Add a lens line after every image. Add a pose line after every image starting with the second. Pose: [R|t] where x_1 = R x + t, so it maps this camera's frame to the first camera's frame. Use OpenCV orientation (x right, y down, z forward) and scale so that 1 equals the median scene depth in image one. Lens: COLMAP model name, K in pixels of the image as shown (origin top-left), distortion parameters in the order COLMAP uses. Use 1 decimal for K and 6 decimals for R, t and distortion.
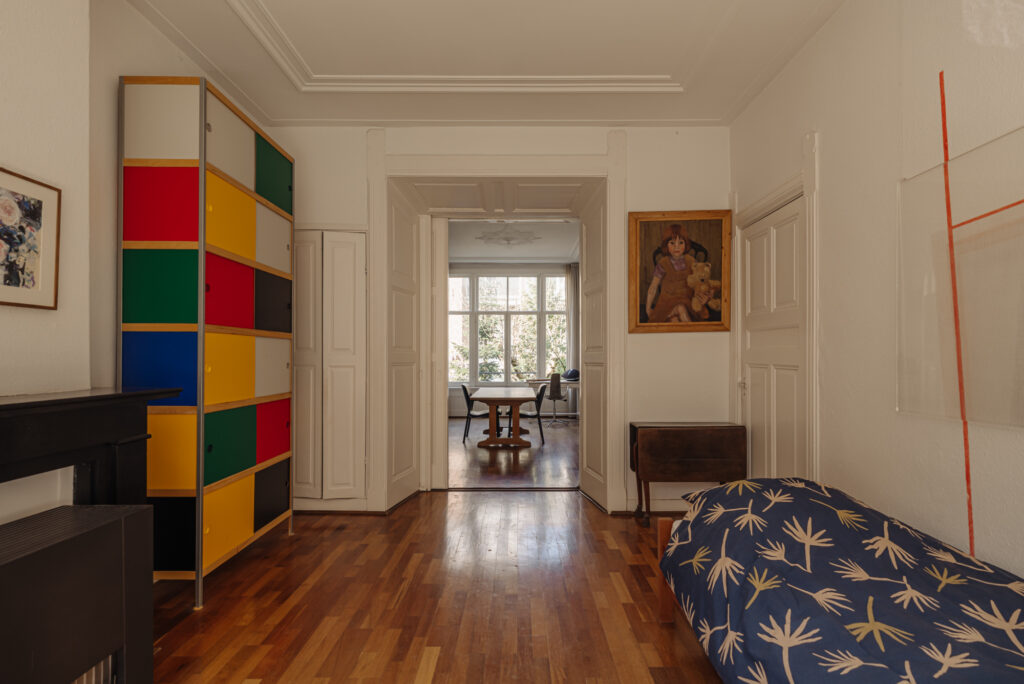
lens RADIAL K [[543.8, 0, 513.1], [0, 543.8, 348.2], [0, 0, 1]] dist [0.006066, 0.001537]
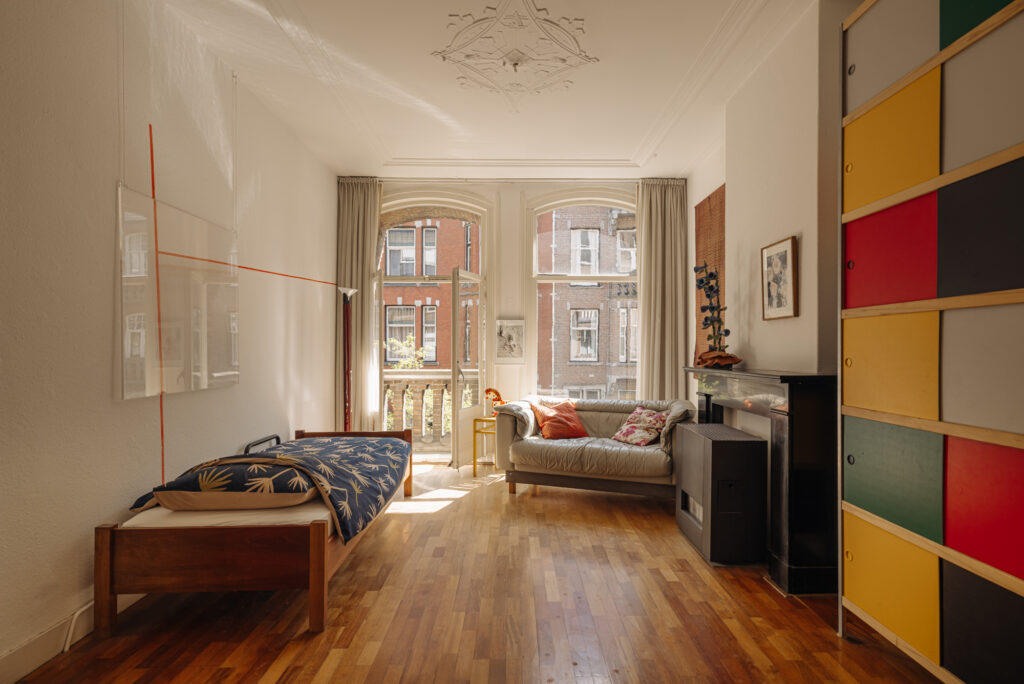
lens RADIAL K [[498.0, 0, 522.3], [0, 498.0, 349.0], [0, 0, 1]] dist [0.007726, -0.000542]
pose [[-0.999371, 0.000075, -0.035472, -0.046461], [0.000848, 0.999762, -0.021779, 0.044742], [0.035462, -0.021795, -0.999133, 2.258009]]
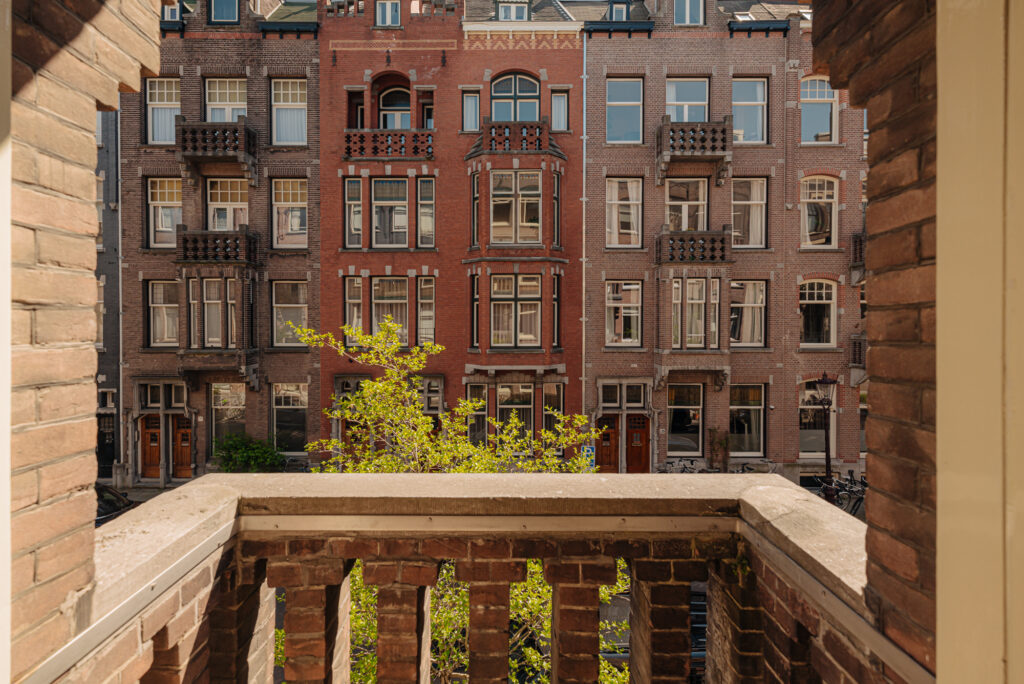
lens RADIAL K [[543.8, 0, 513.6], [0, 543.8, 331.5], [0, 0, 1]] dist [0.006066, 0.001537]
pose [[-0.999923, 0.001134, -0.012397, -0.015718], [0.001311, 0.999898, -0.014248, 0.032612], [0.012380, -0.014263, -0.999822, 2.068335]]
